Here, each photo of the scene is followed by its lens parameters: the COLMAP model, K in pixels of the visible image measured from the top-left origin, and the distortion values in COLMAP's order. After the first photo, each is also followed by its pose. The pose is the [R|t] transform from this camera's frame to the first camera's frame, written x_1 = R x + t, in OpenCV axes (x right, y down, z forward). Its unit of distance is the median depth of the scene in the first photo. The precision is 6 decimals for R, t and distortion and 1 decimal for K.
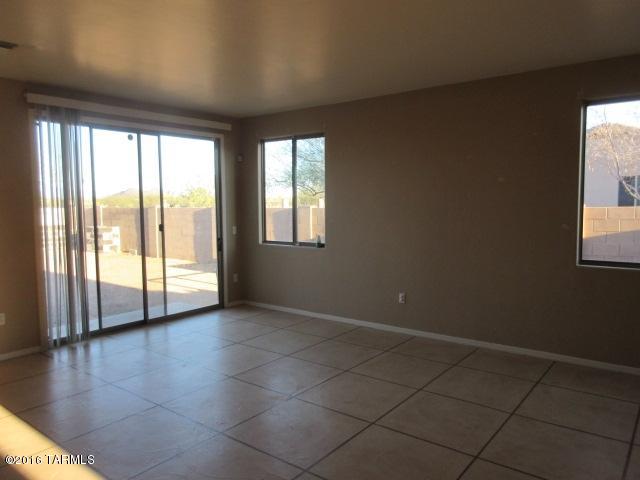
lens RADIAL K [[481.1, 0, 319.9], [0, 481.1, 239.7], [0, 0, 1]] dist [-0.003740, 0.002437]
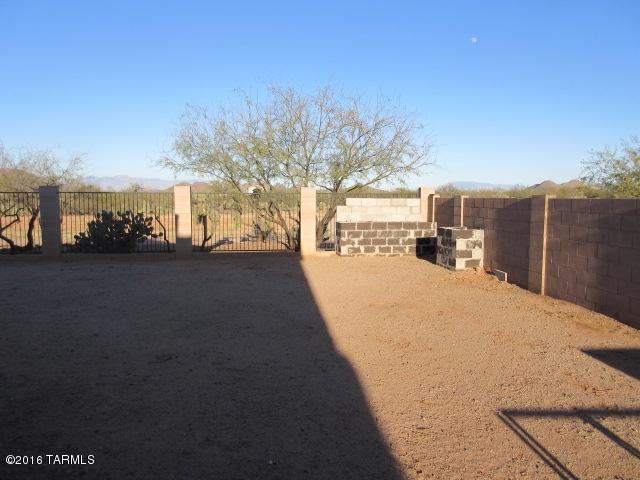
lens RADIAL K [[481.1, 0, 324.2], [0, 481.1, 241.9], [0, 0, 1]] dist [-0.003740, 0.002437]
pose [[0.691909, 0.072963, -0.718289, -0.122412], [-0.060036, 0.997249, 0.043469, -0.025942], [0.719485, 0.013047, 0.694386, 0.438539]]
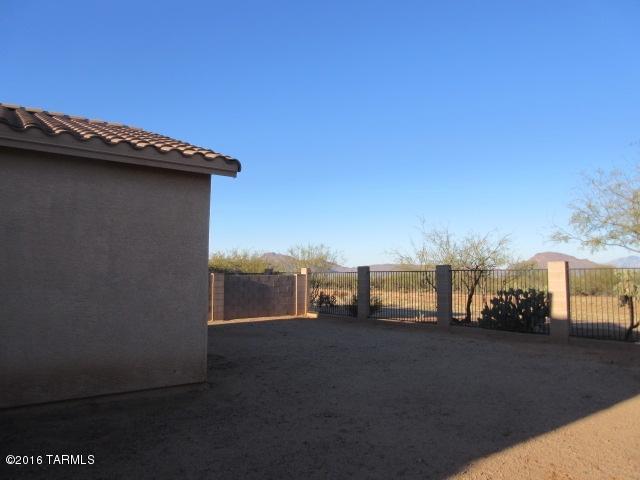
lens RADIAL K [[481.1, 0, 322.6], [0, 481.1, 239.9], [0, 0, 1]] dist [-0.003740, 0.002437]
pose [[-0.279880, -0.072063, -0.957327, -0.072189], [-0.070583, 0.996025, -0.054341, -0.037218], [0.957437, 0.052362, -0.283854, 0.667741]]
